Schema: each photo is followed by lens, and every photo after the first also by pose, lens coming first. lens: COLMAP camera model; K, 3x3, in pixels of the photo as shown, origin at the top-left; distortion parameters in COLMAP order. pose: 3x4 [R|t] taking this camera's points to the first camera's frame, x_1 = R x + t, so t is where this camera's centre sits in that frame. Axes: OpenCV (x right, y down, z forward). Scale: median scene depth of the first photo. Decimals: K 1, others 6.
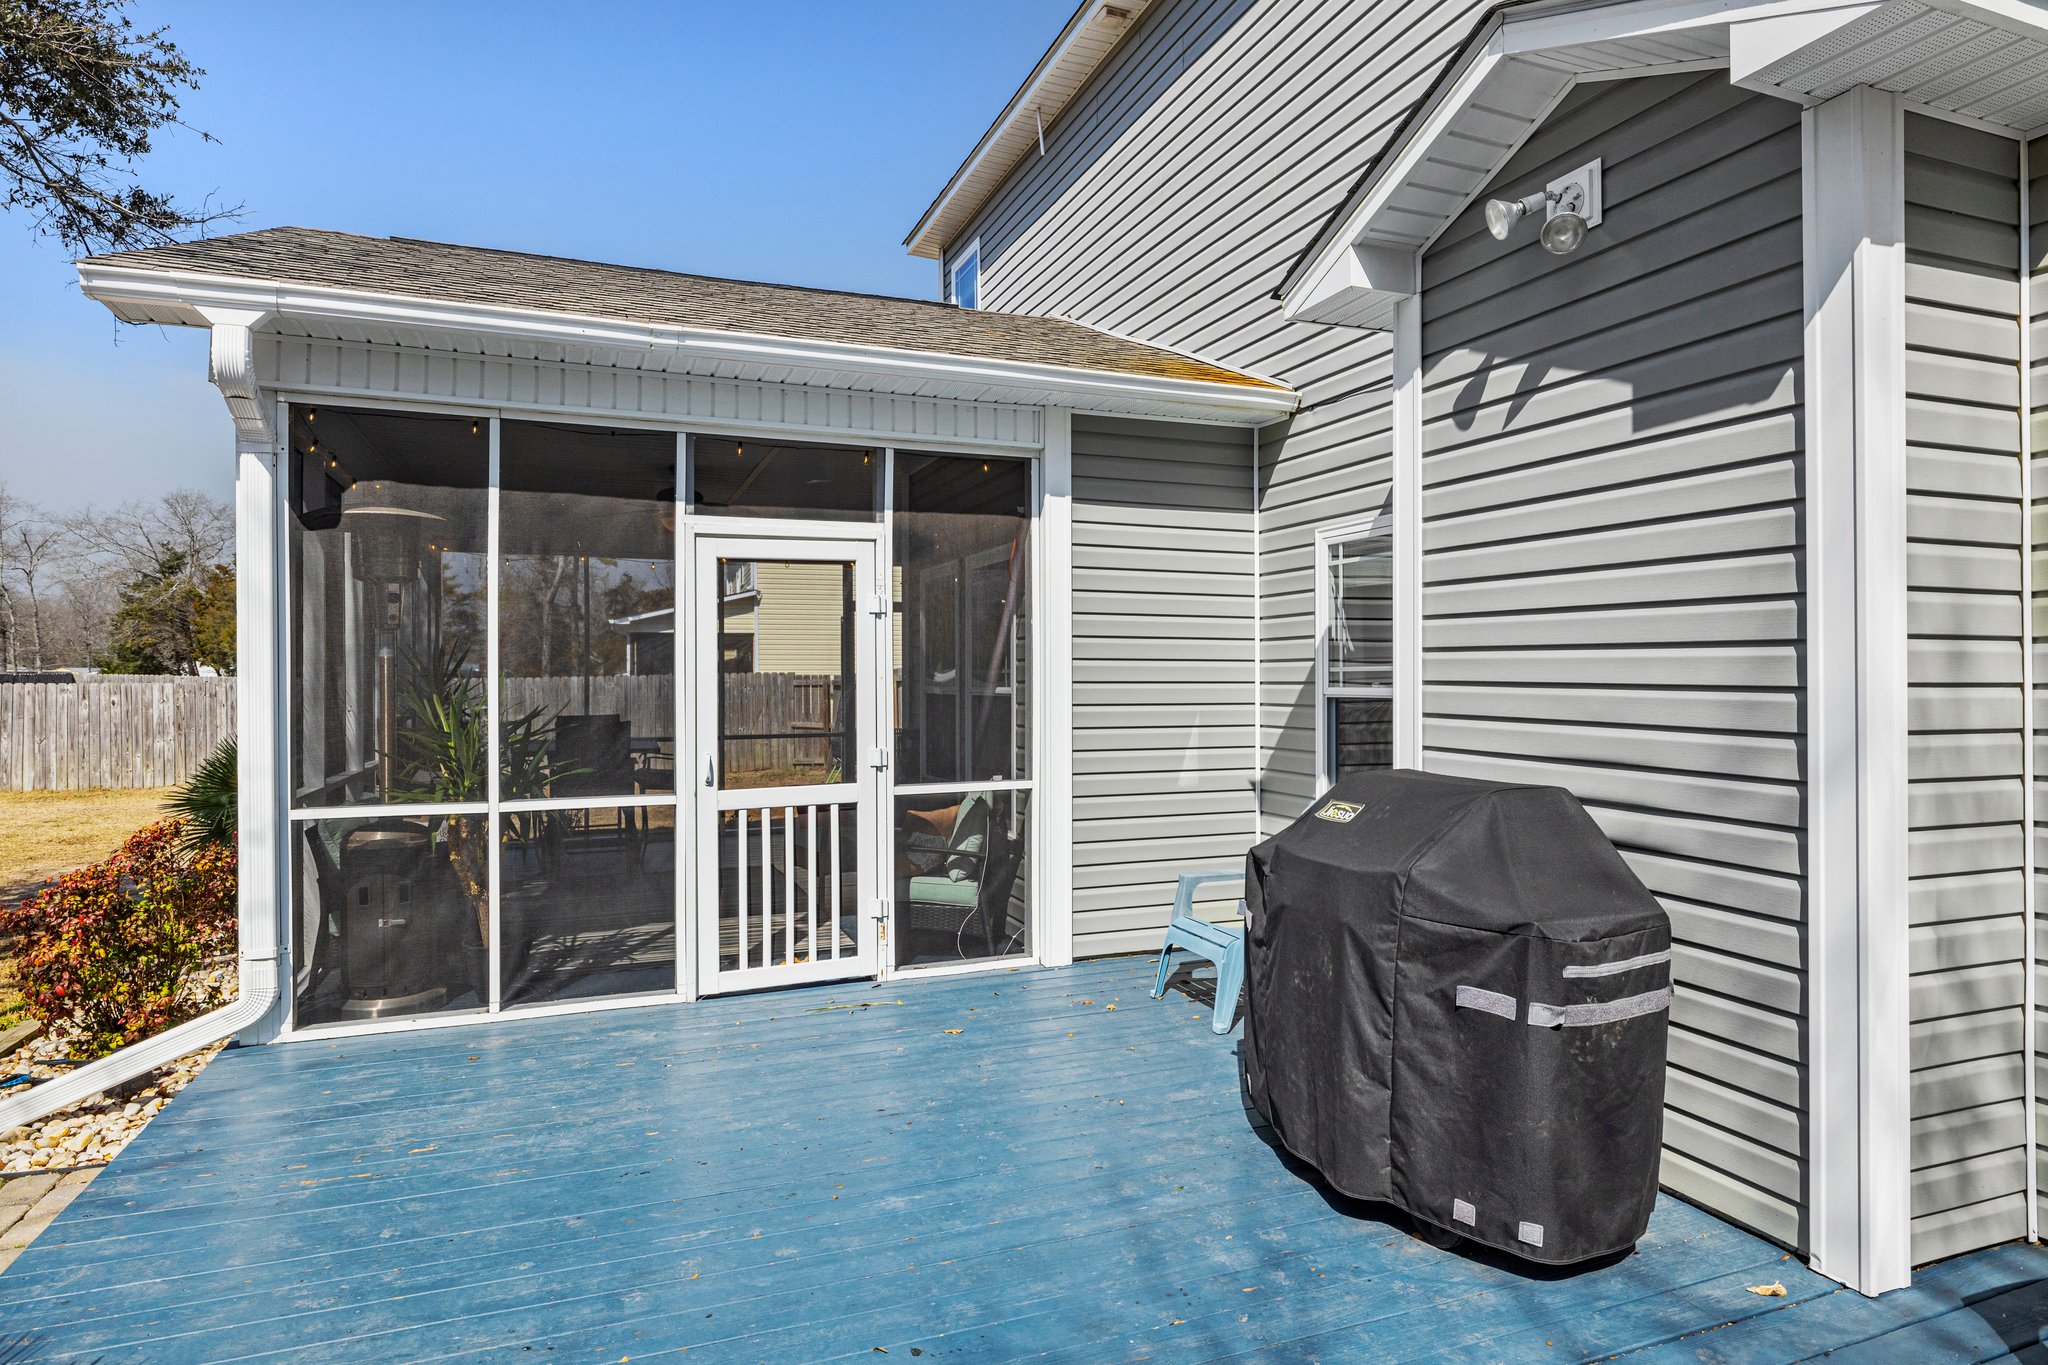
lens RADIAL K [[1136.3, 0, 1023.0], [0, 1136.3, 676.5], [0, 0, 1]] dist [0.000992, -0.001603]
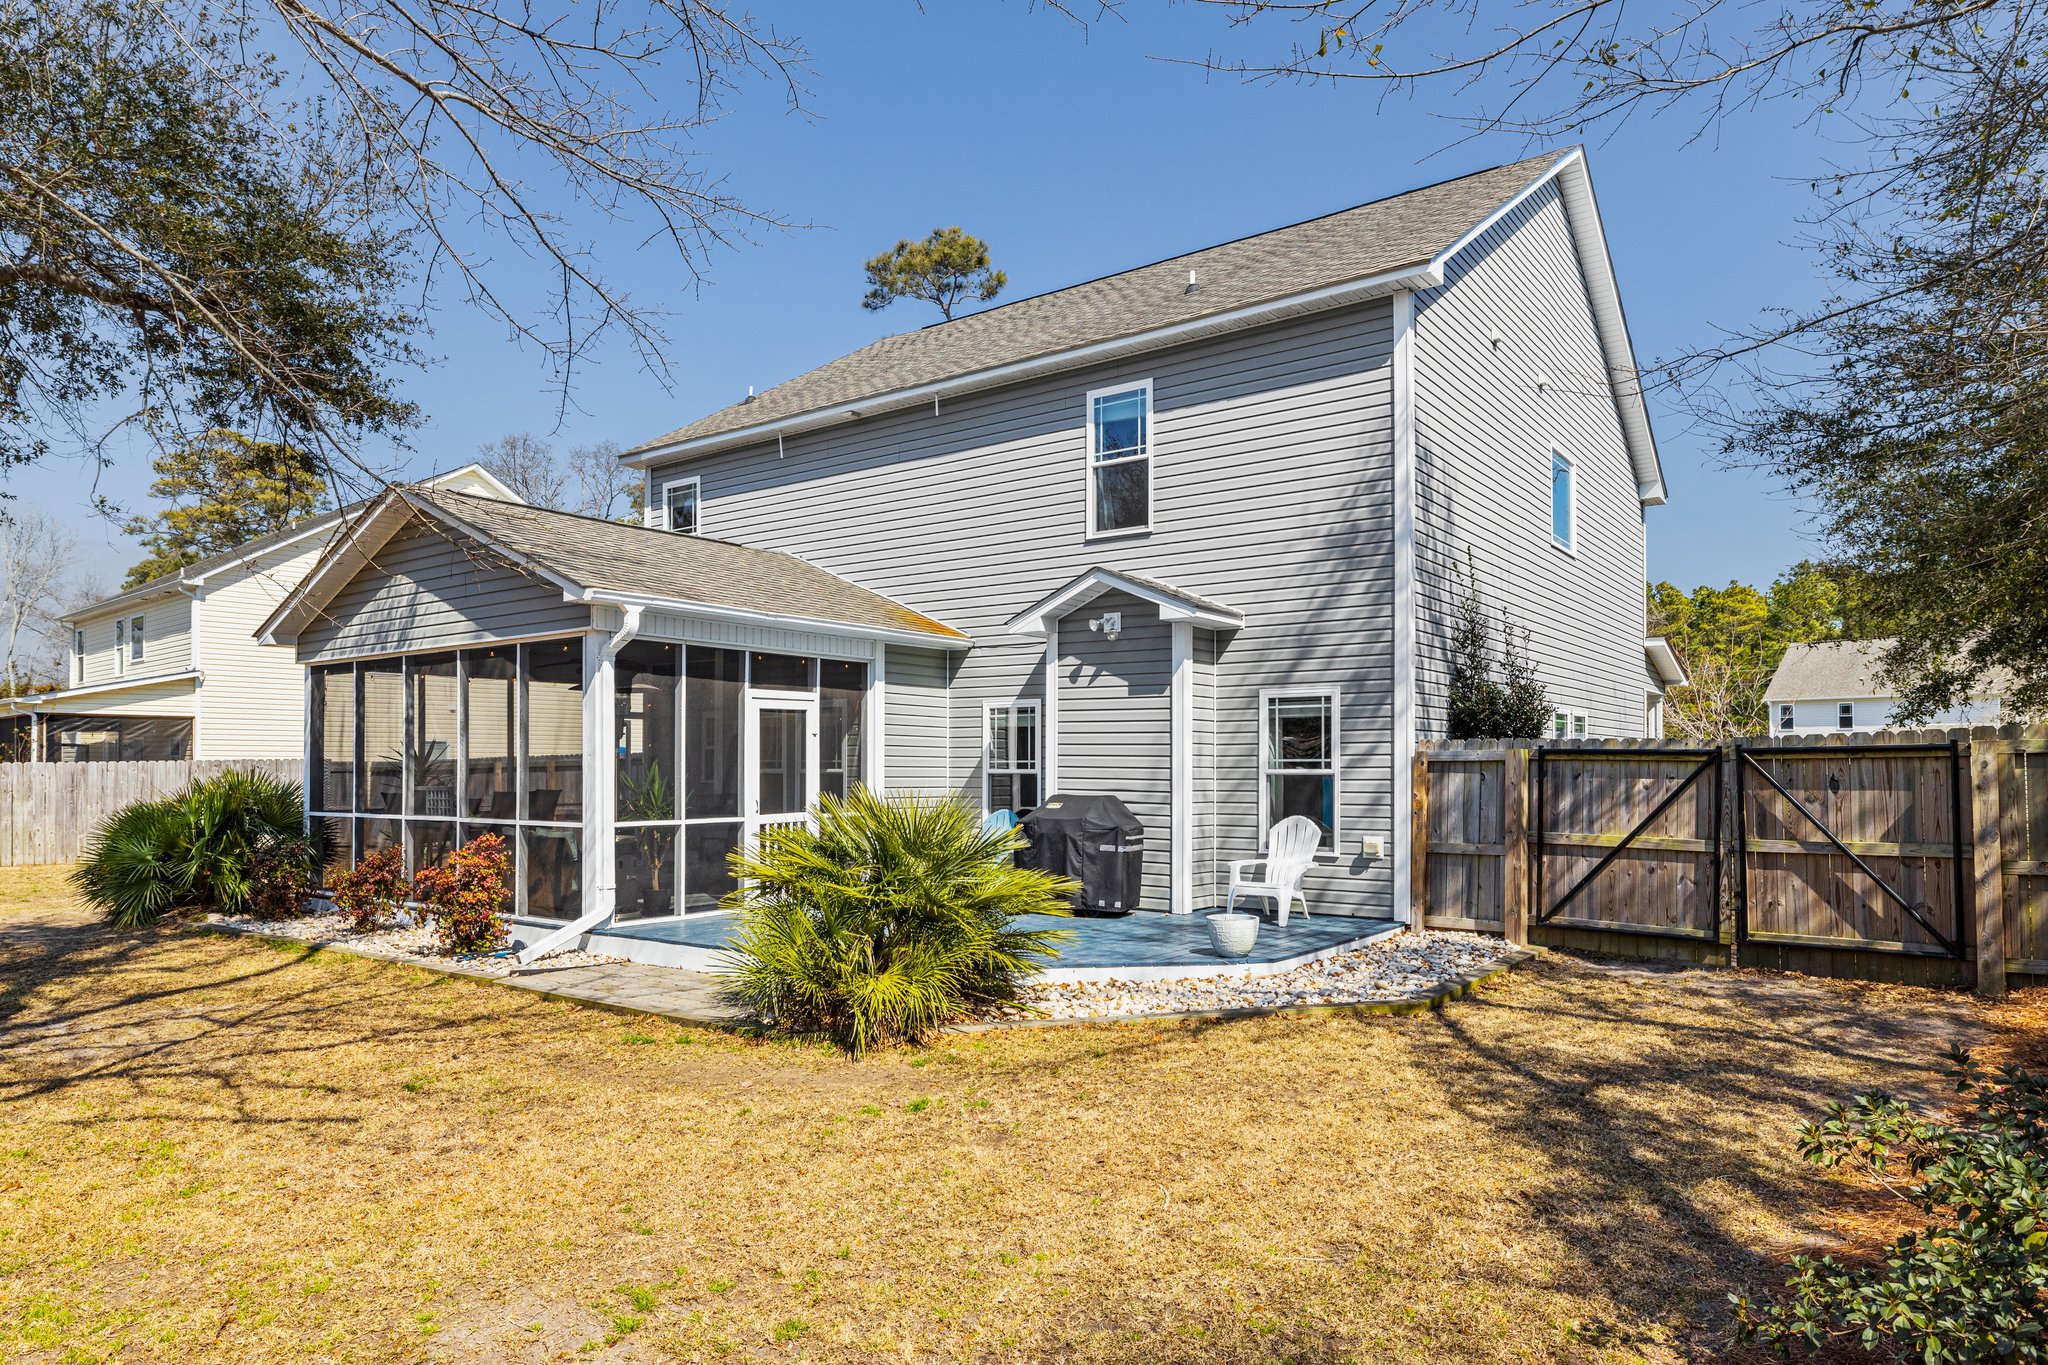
lens RADIAL K [[1212.5, 0, 1027.8], [0, 1212.5, 765.6], [0, 0, 1]] dist [0.005846, 0.001510]
pose [[0.846850, 0.005821, 0.531800, -1.020573], [-0.005521, 0.999982, -0.002154, 0.007817], [-0.531803, -0.001112, 0.846867, -1.189756]]
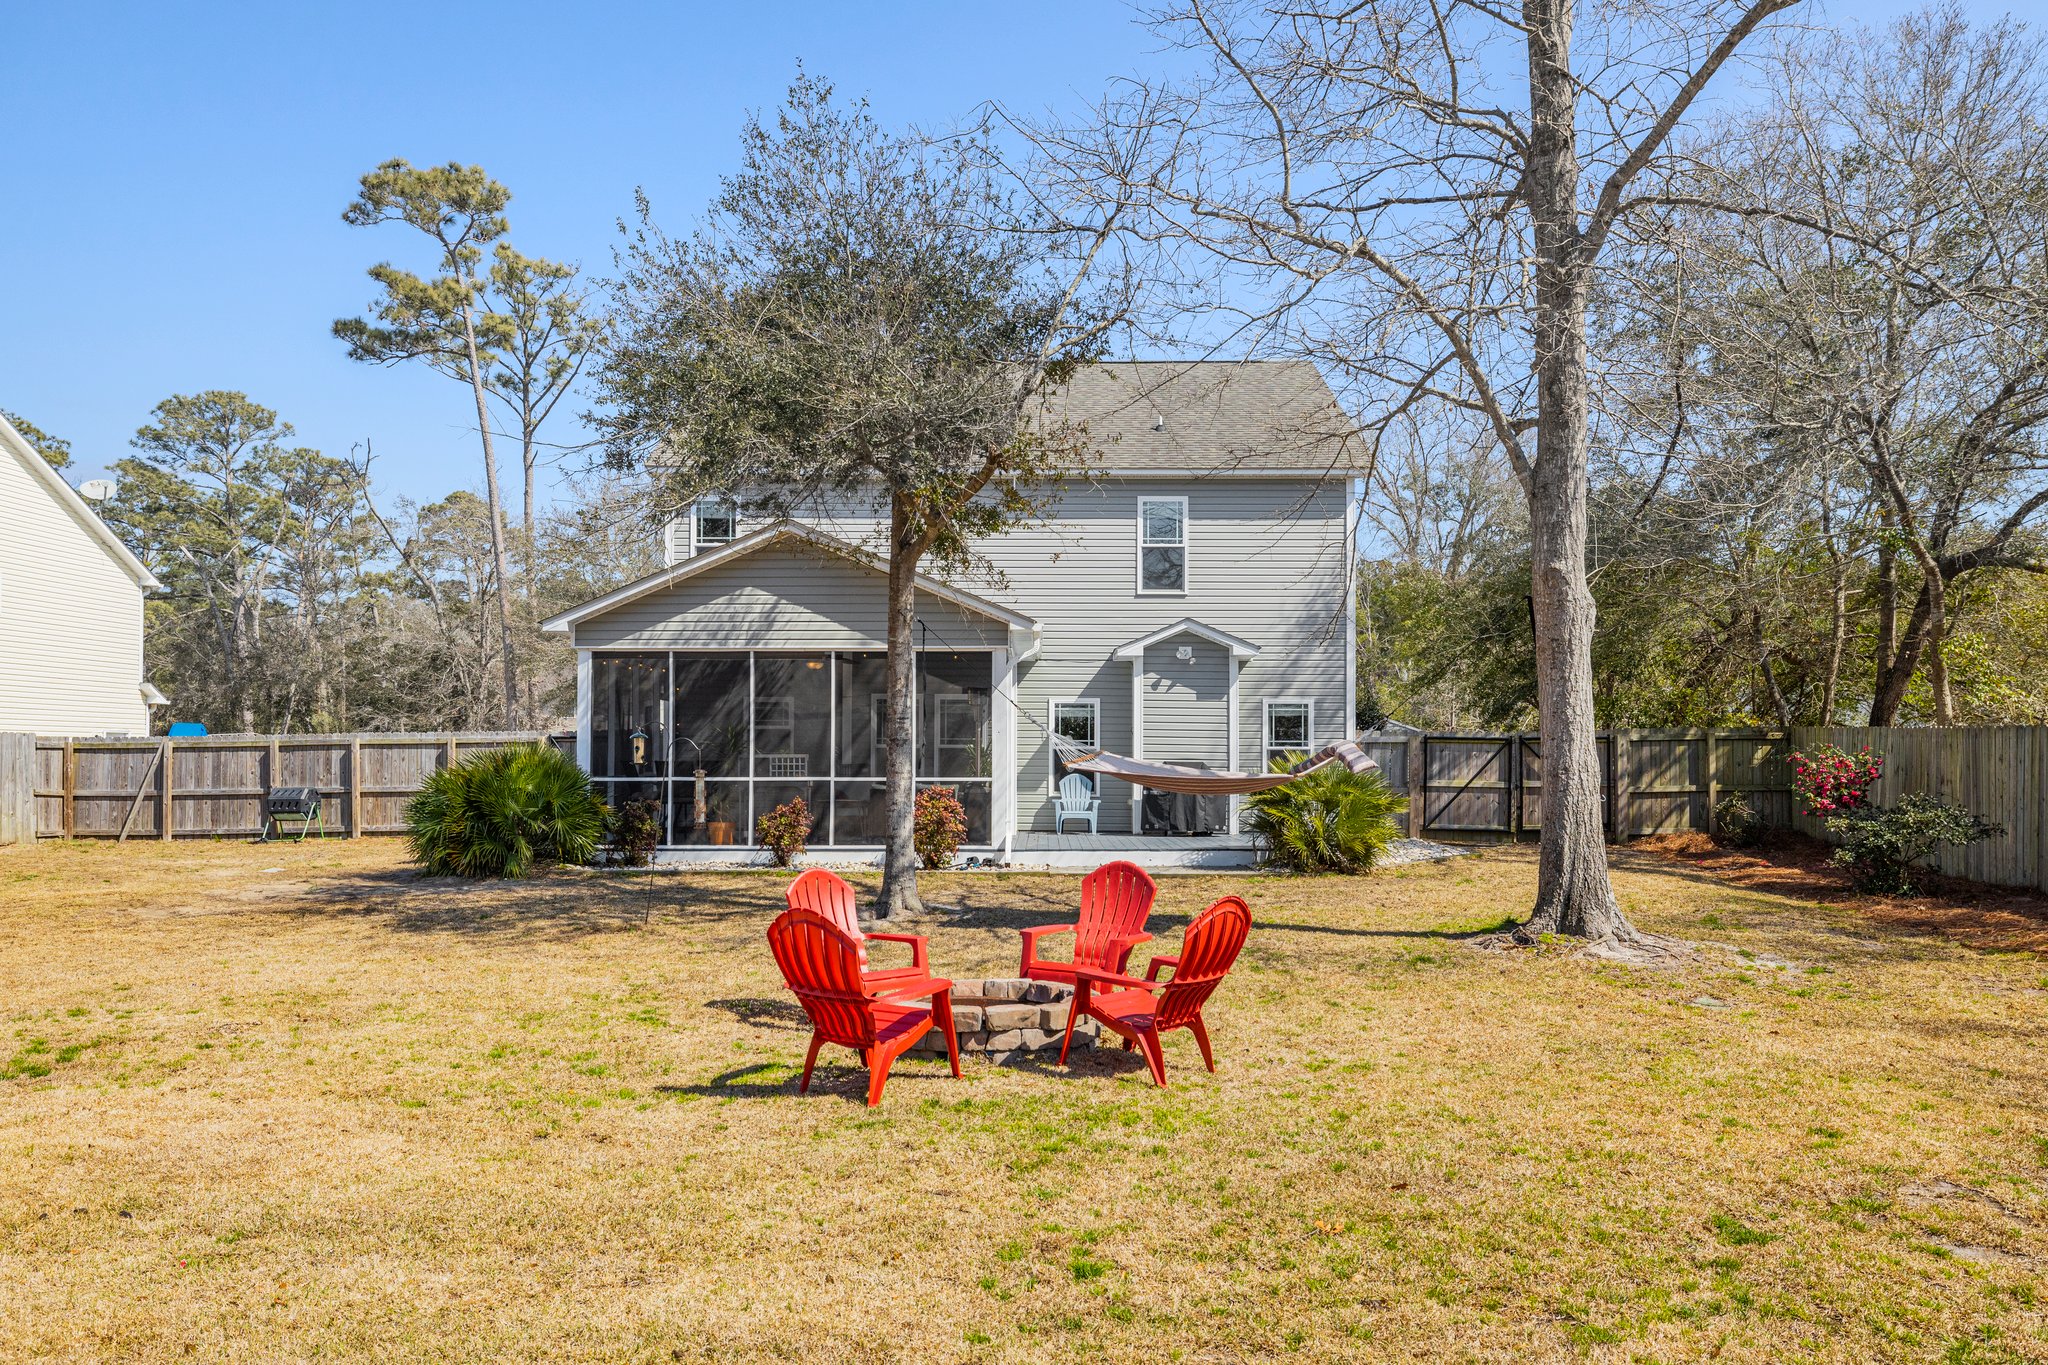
lens RADIAL K [[1432.5, 0, 1044.3], [0, 1432.5, 693.9], [0, 0, 1]] dist [-0.002350, -0.001676]
pose [[0.364070, 0.050384, 0.930008, -3.709423], [-0.006526, 0.998649, -0.051548, 0.073554], [-0.931349, 0.012698, 0.363907, -0.500443]]
